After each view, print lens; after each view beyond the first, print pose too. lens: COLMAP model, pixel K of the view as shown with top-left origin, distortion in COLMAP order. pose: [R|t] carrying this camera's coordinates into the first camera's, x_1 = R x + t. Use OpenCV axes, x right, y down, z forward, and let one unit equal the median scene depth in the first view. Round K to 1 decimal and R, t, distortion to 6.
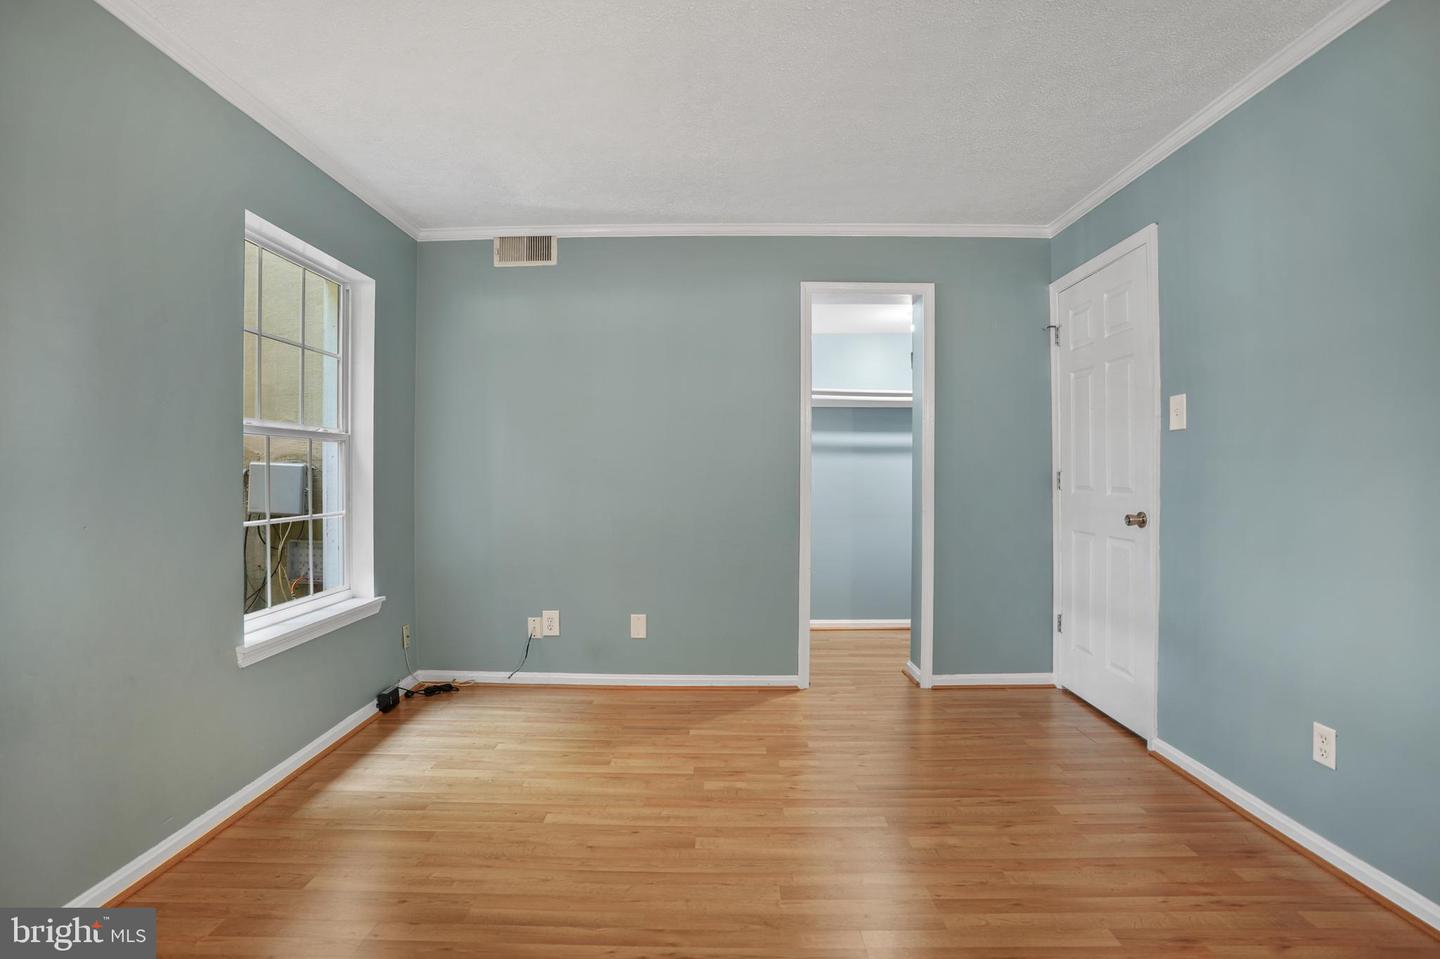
lens RADIAL K [[683.3, 0, 719.8], [0, 683.3, 489.7], [0, 0, 1]] dist [-0.093124, 0.042485]
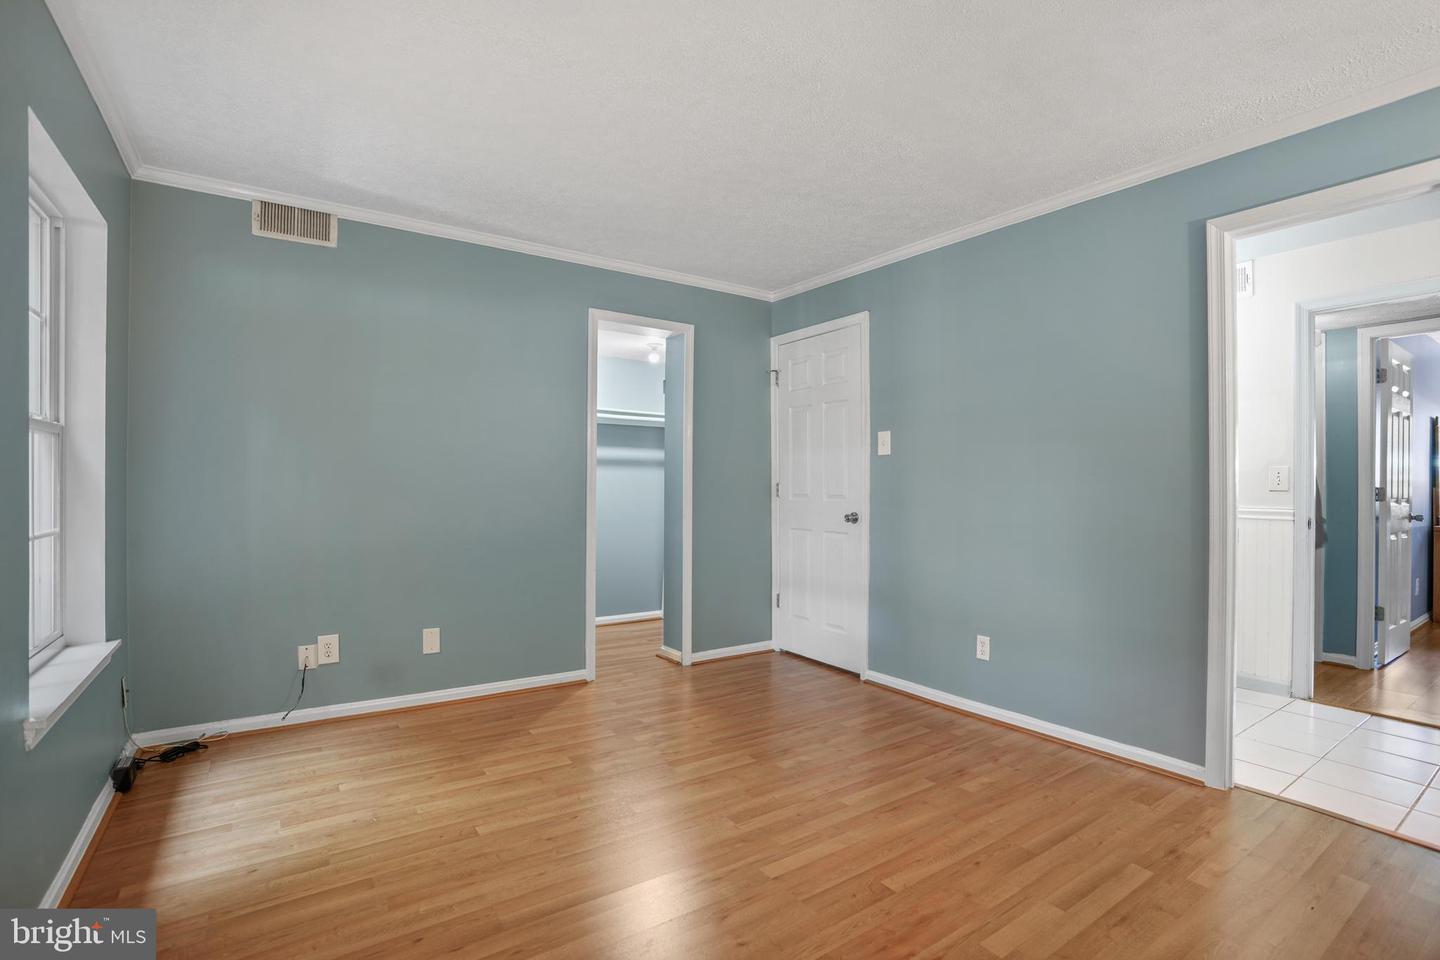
lens RADIAL K [[683.3, 0, 719.8], [0, 683.3, 490.2], [0, 0, 1]] dist [-0.093124, 0.042485]
pose [[0.809502, 0.002617, 0.587111, -0.365967], [0.006091, 0.999899, -0.012856, 0.003086], [-0.587085, 0.013983, 0.809405, -0.005154]]
